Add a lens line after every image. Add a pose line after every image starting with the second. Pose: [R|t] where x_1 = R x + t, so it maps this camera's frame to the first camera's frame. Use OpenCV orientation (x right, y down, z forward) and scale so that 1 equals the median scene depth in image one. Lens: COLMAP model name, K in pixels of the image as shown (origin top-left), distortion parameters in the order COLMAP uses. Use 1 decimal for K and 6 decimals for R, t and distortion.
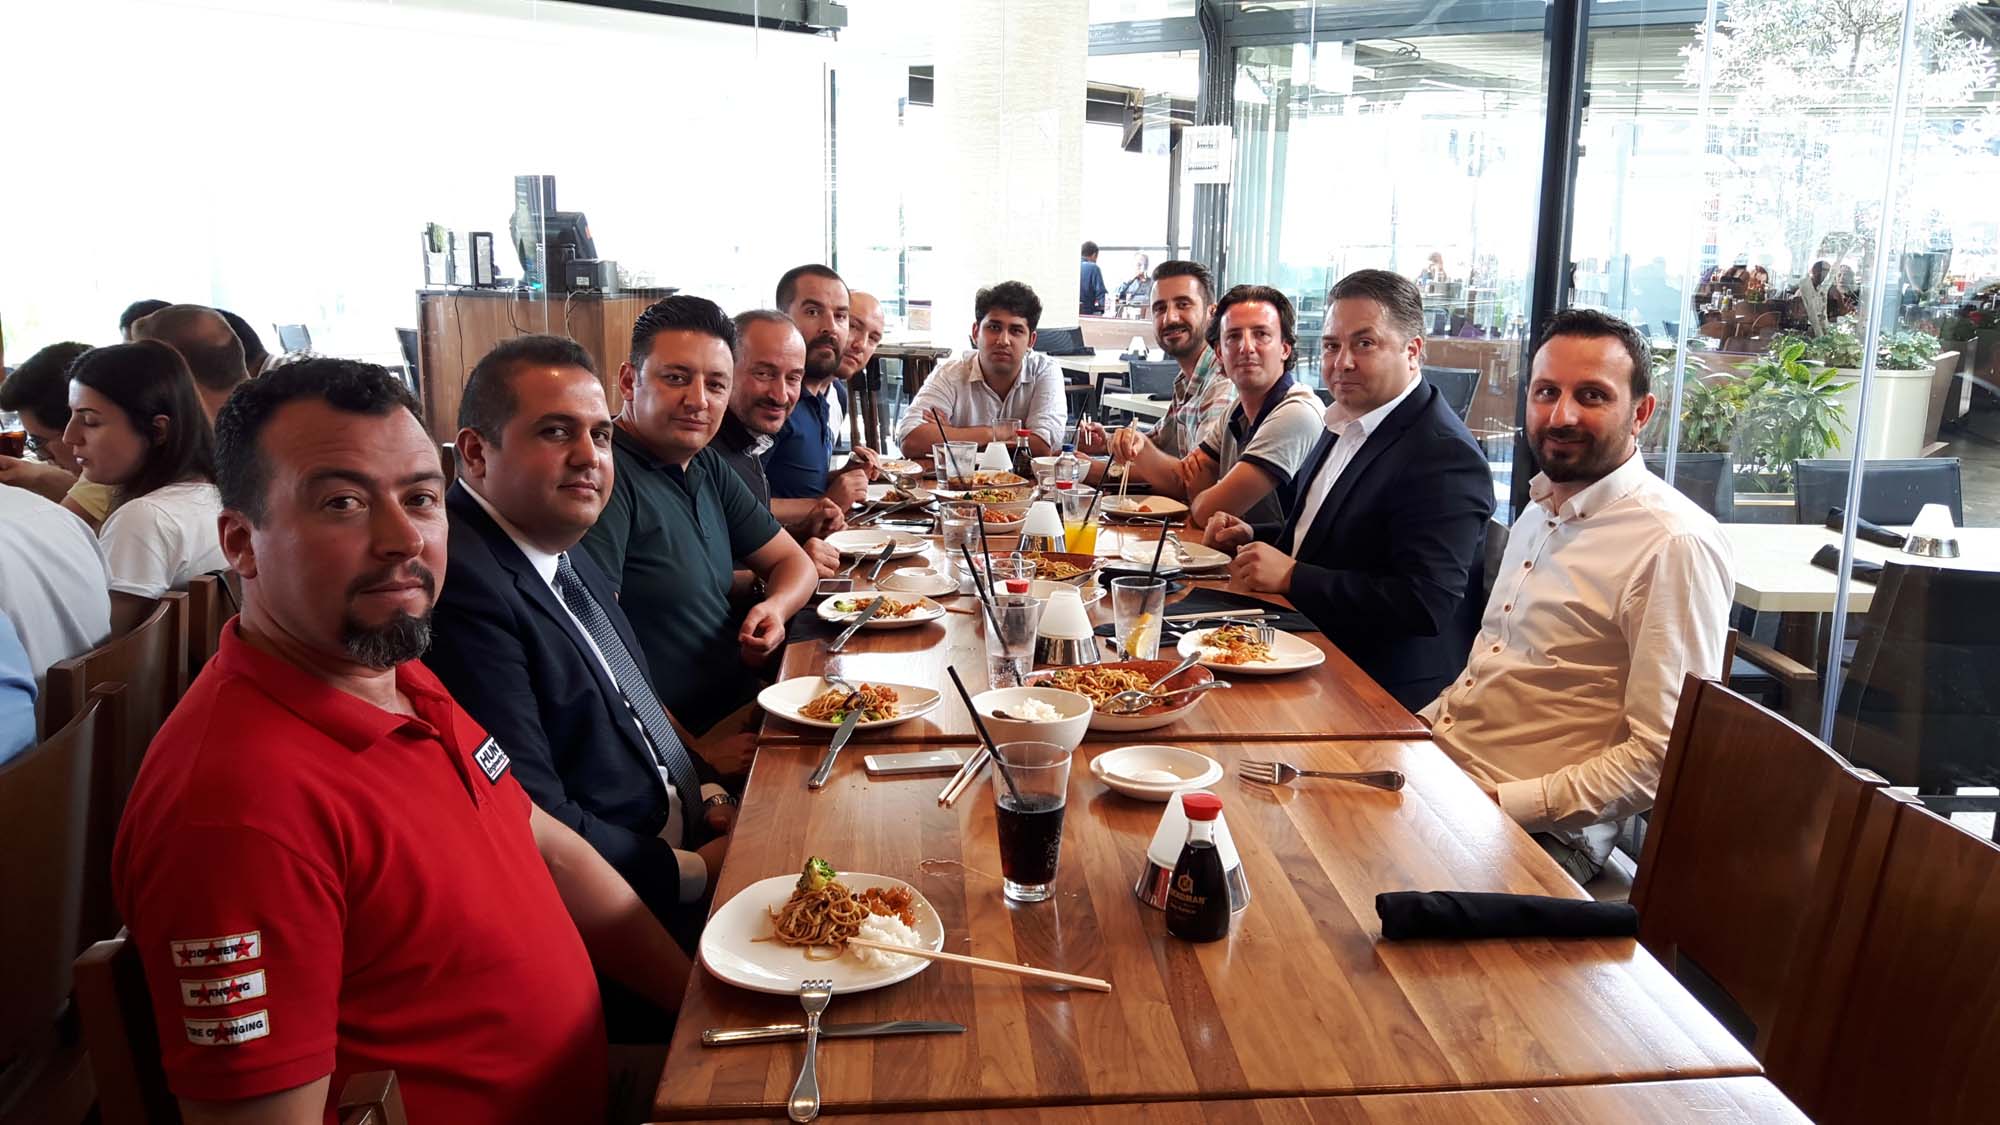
lens RADIAL K [[1627.6, 0, 1000.0], [0, 1627.6, 562.5], [0, 0, 1]] dist [0.000392, -0.079361]
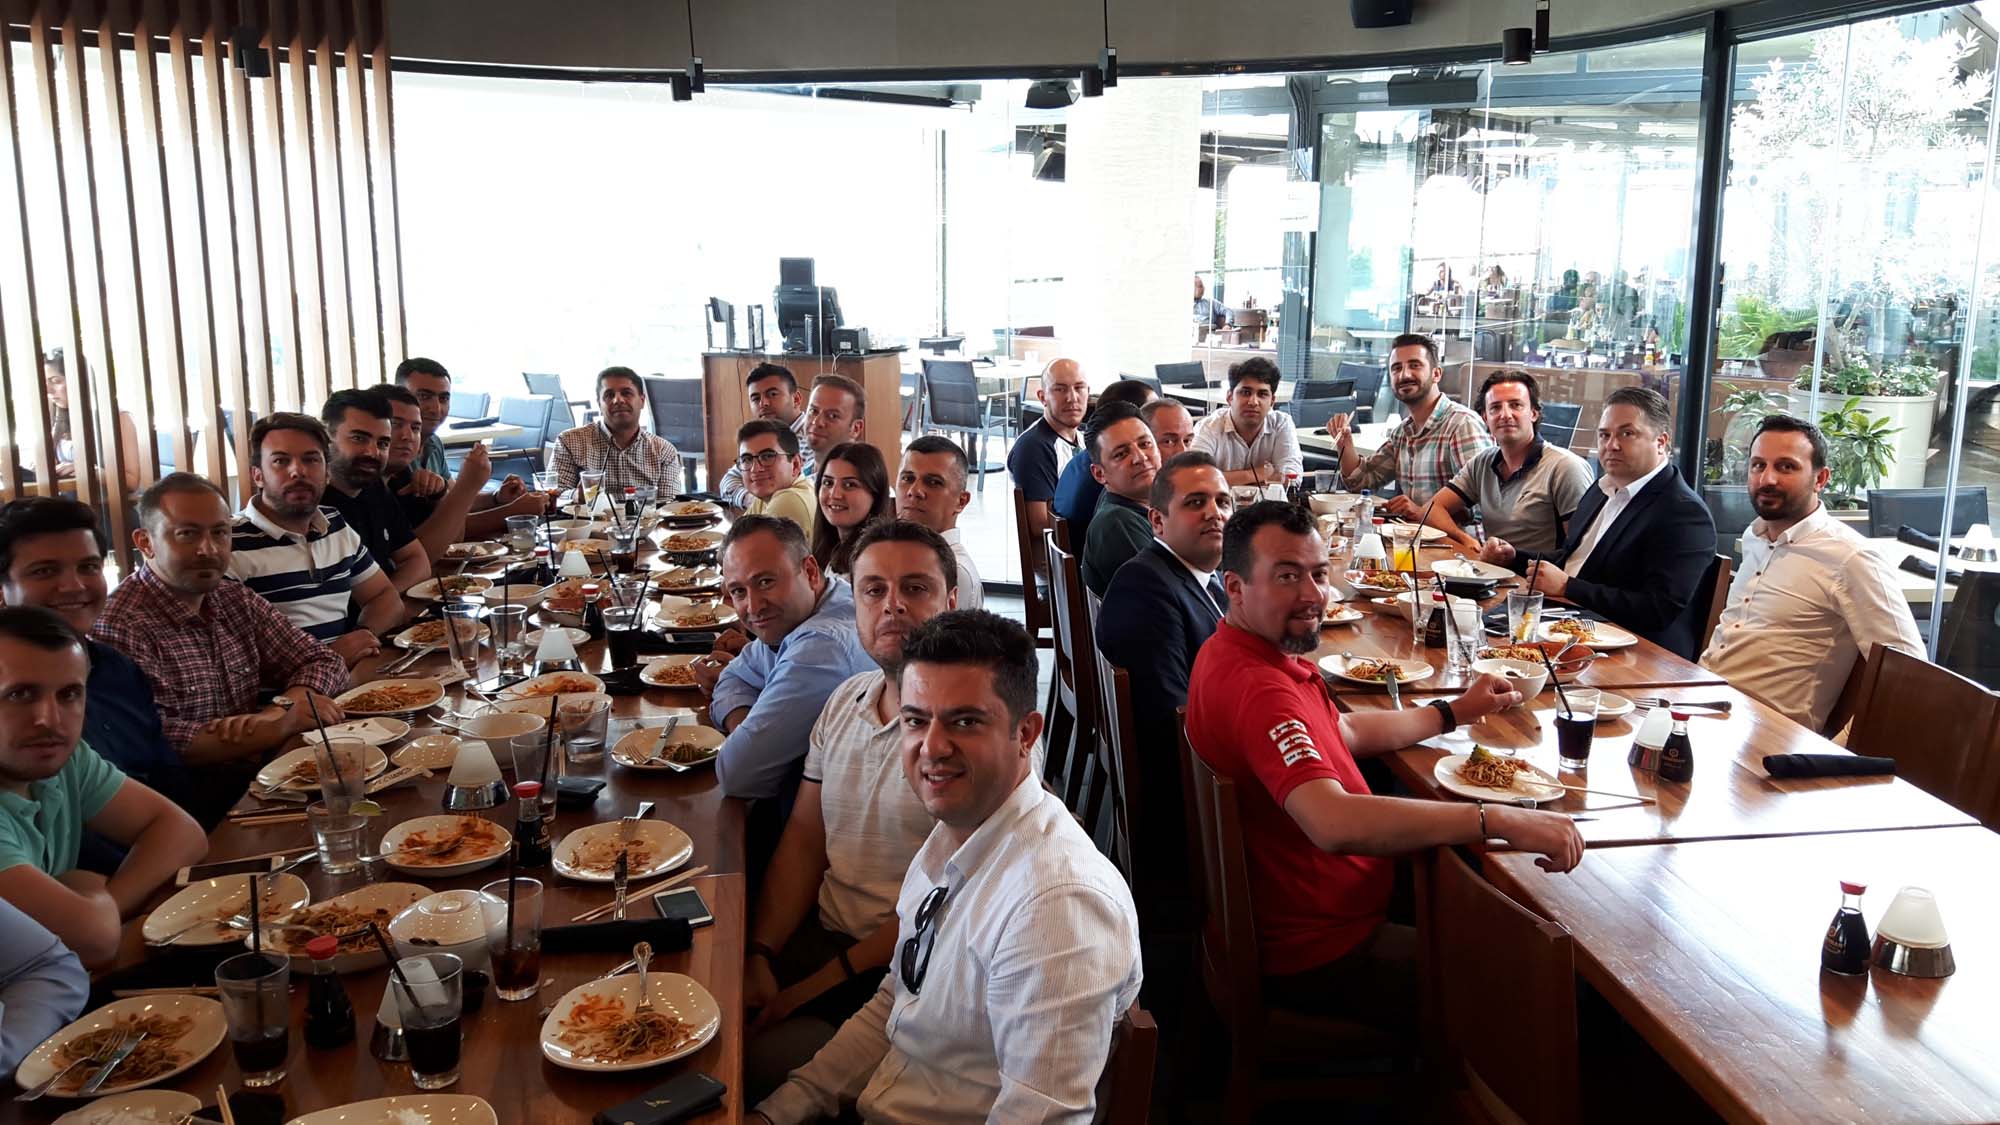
lens RADIAL K [[1627.6, 0, 1000.0], [0, 1627.6, 562.5], [0, 0, 1]] dist [0.000392, -0.079361]
pose [[0.999546, -0.018586, 0.023715, -0.233282], [0.018506, 0.999822, 0.003572, -0.016801], [-0.023778, -0.003131, 0.999712, -0.294874]]
